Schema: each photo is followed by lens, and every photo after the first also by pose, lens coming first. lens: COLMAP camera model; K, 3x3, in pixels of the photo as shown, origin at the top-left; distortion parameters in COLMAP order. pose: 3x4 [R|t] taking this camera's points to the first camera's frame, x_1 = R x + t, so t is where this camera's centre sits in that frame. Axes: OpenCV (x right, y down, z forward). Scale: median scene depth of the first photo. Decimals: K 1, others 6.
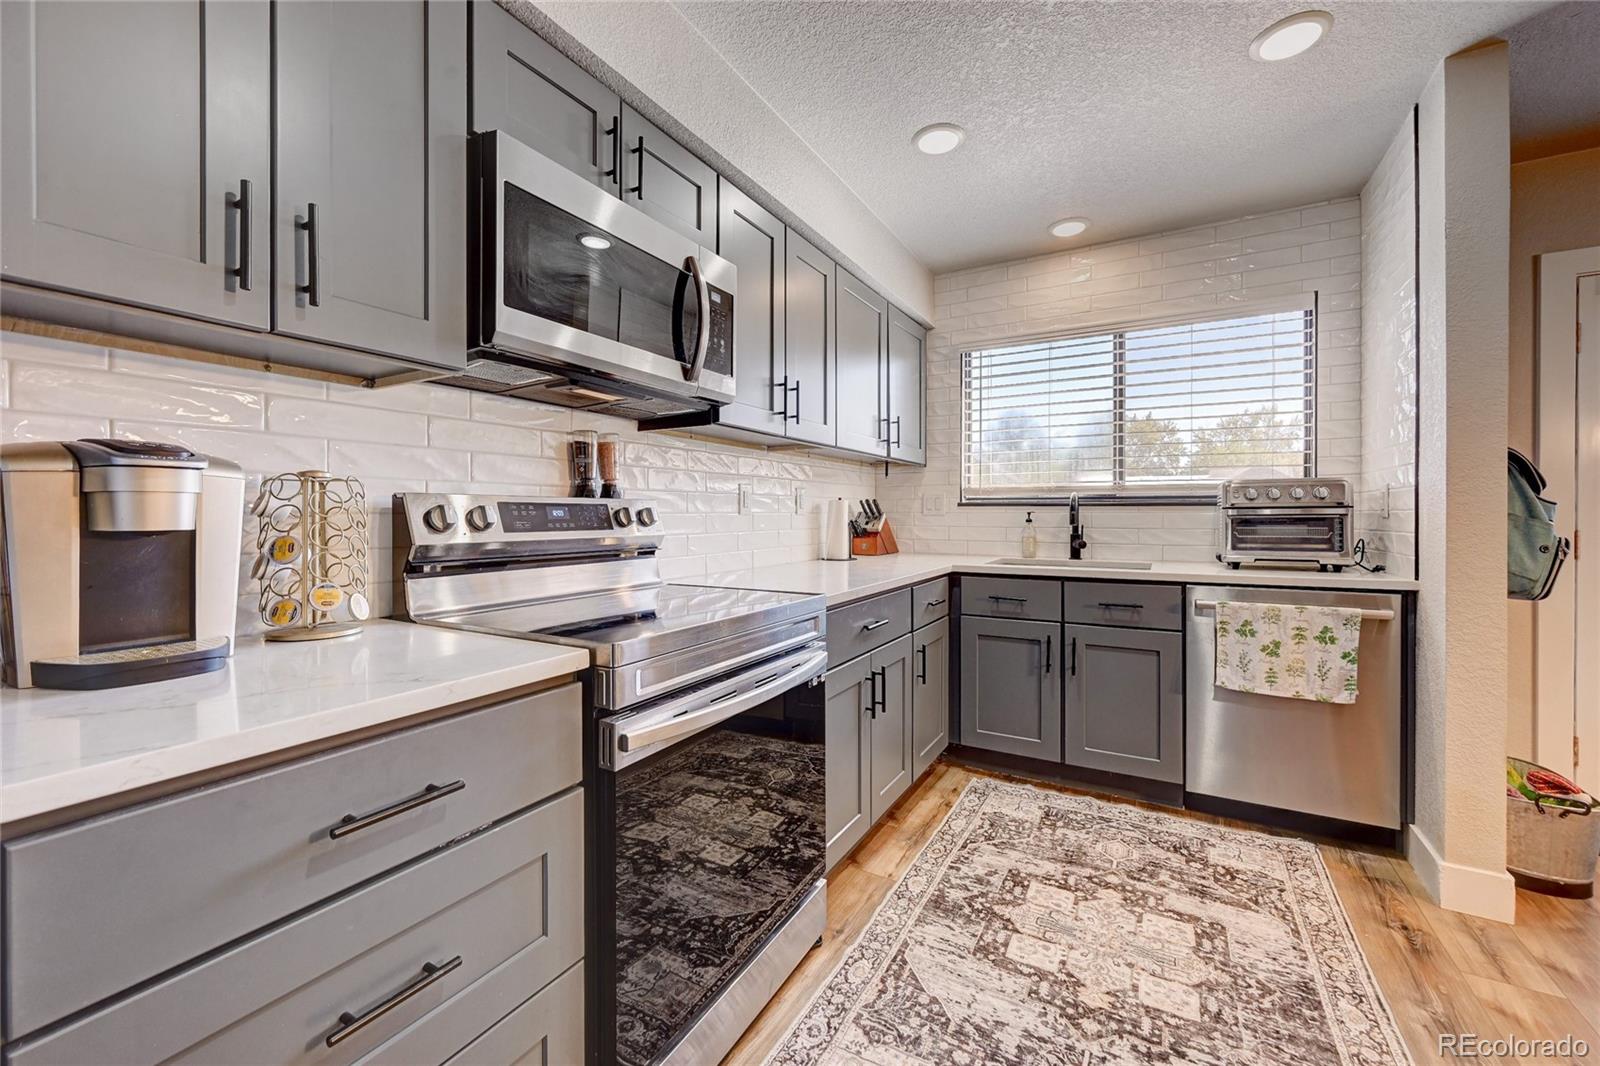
lens RADIAL K [[637.5, 0, 772.3], [0, 637.5, 519.0], [0, 0, 1]] dist [-0.001656, 0.000019]
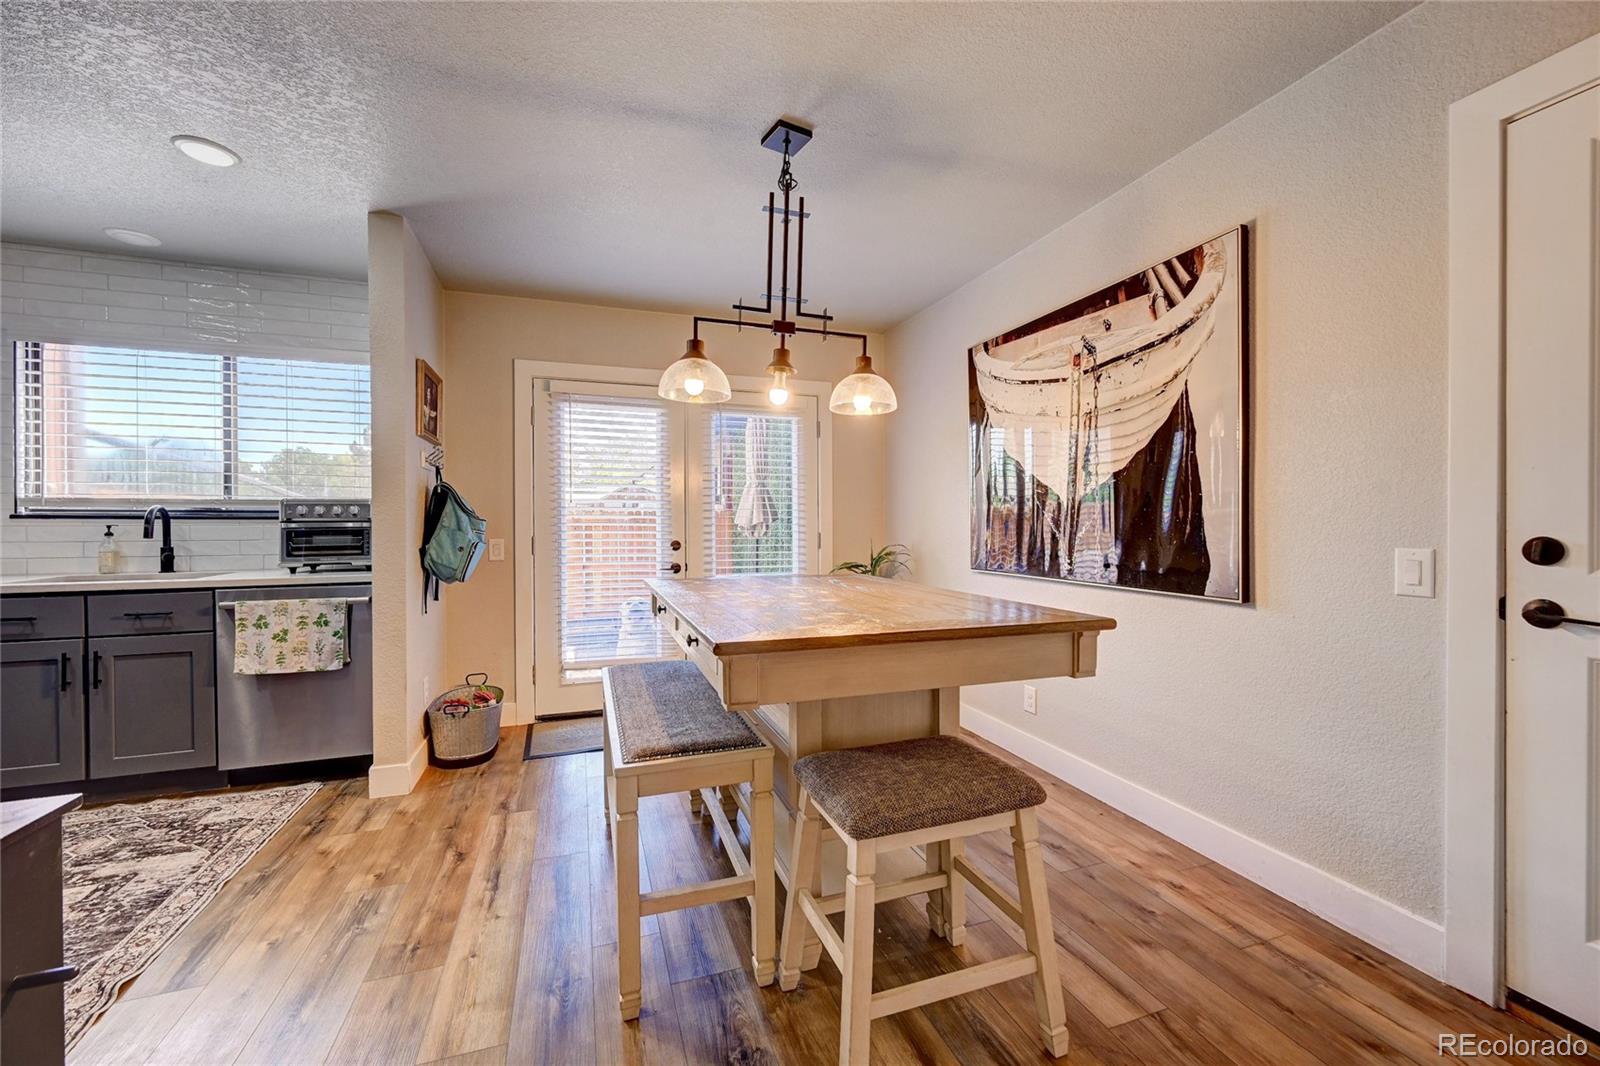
lens RADIAL K [[652.1, 0, 800.0], [0, 652.1, 533.0], [0, 0, 1]] dist [-0.001415, 0.000669]
pose [[0.630138, -0.012692, 0.776379, 0.440155], [0.007503, 0.999919, 0.010257, -0.002274], [-0.776447, -0.000638, 0.630183, -0.587986]]
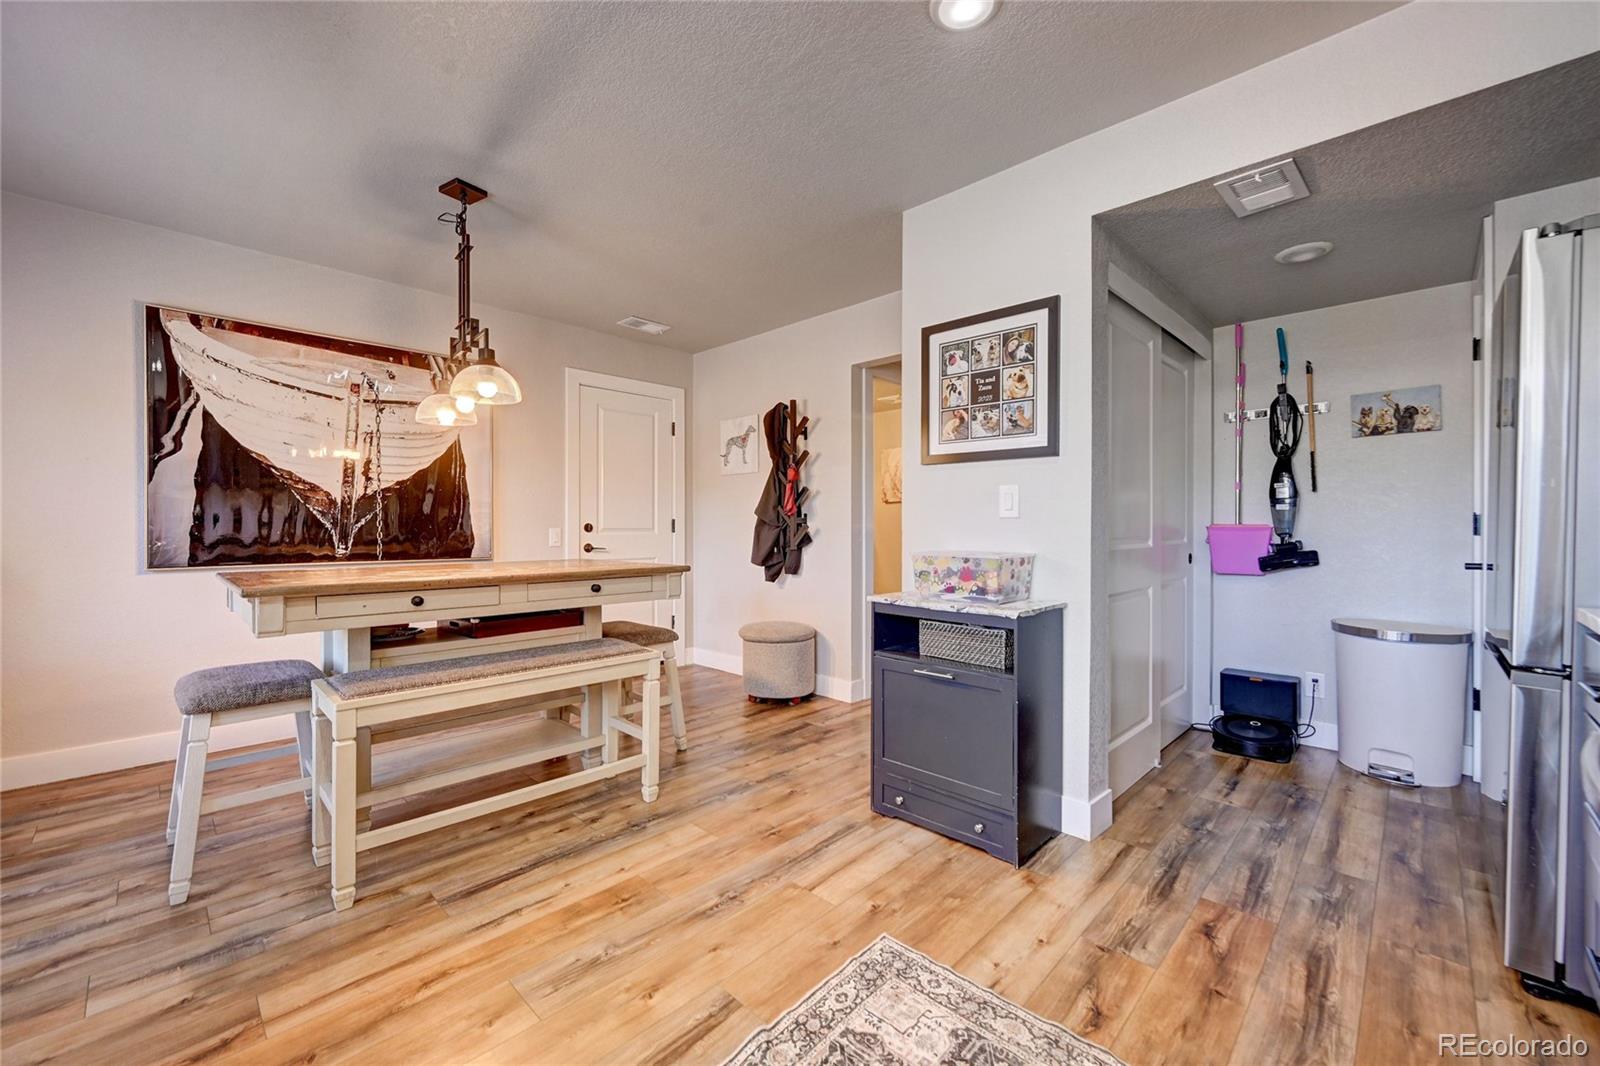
lens RADIAL K [[626.9, 0, 803.5], [0, 626.9, 523.7], [0, 0, 1]] dist [0.074695, 0.000024]
pose [[-0.978207, 0.000852, 0.207630, 0.349503], [0.001104, 0.999999, 0.001096, 0.013503], [-0.207628, 0.001302, -0.978207, 1.031207]]
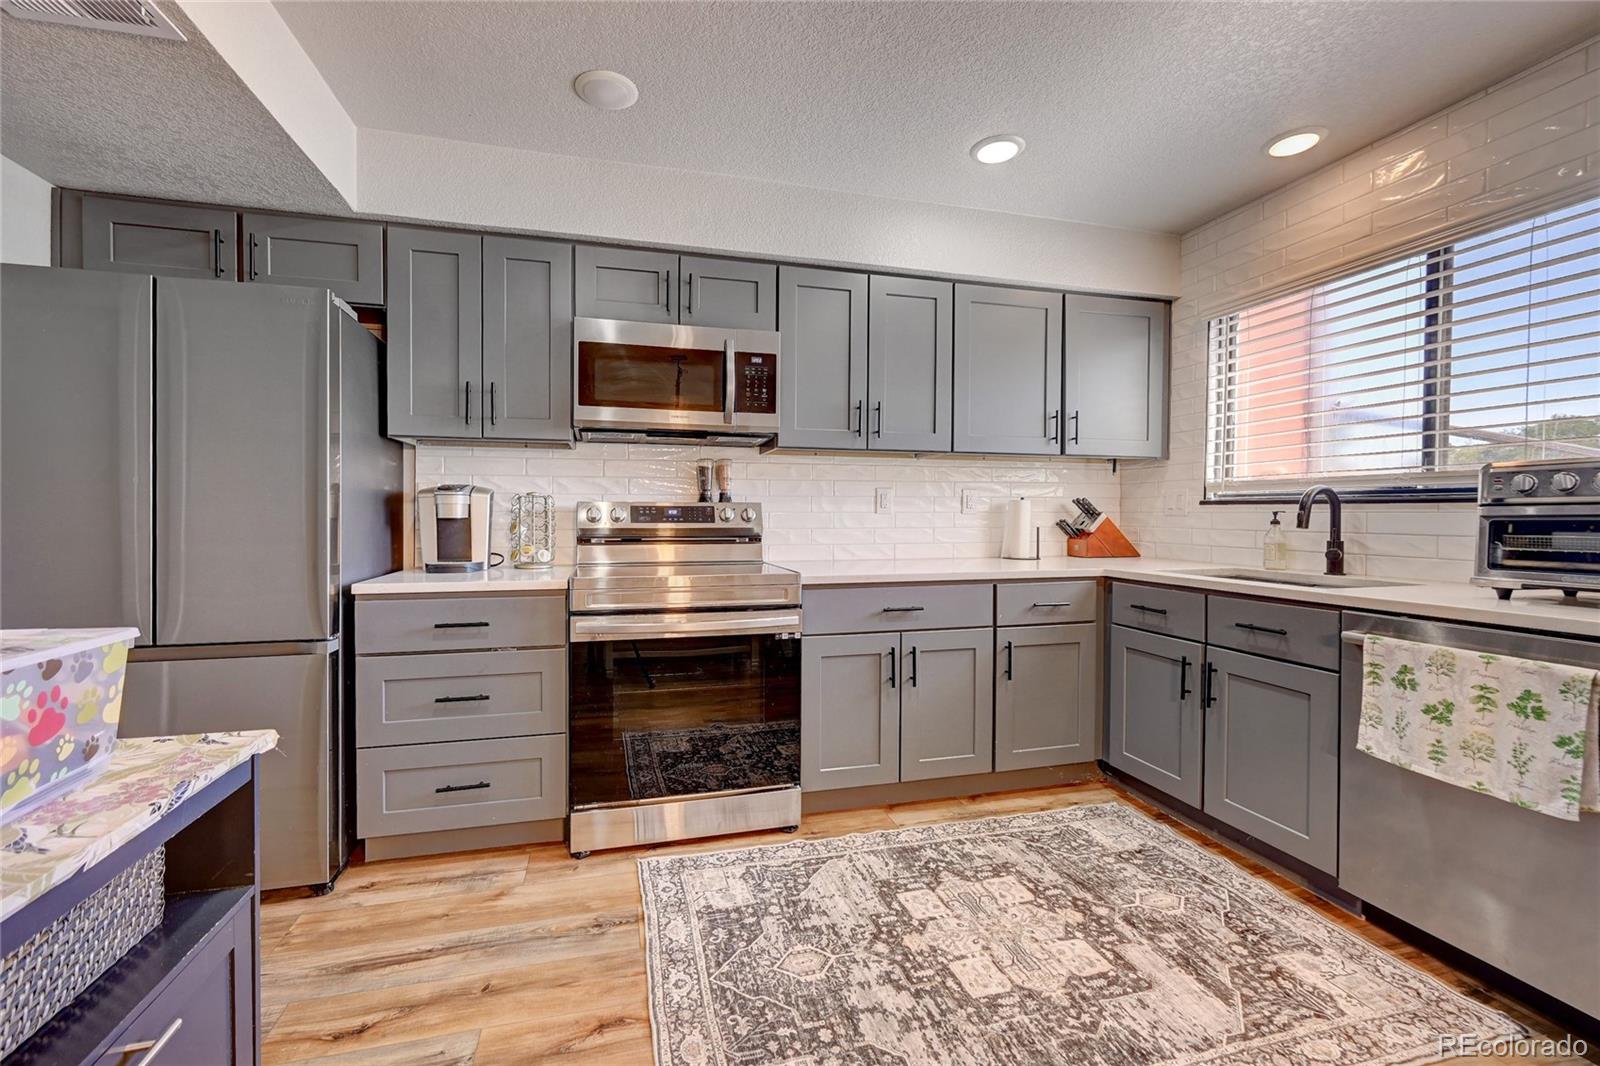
lens RADIAL K [[631.7, 0, 782.6], [0, 631.7, 522.8], [0, 0, 1]] dist [-0.001183, 0.000275]
pose [[0.717051, 0.012646, -0.696906, 0.751329], [-0.007734, 0.999918, 0.010186, -0.000210], [0.696977, -0.001914, 0.717091, 0.024007]]
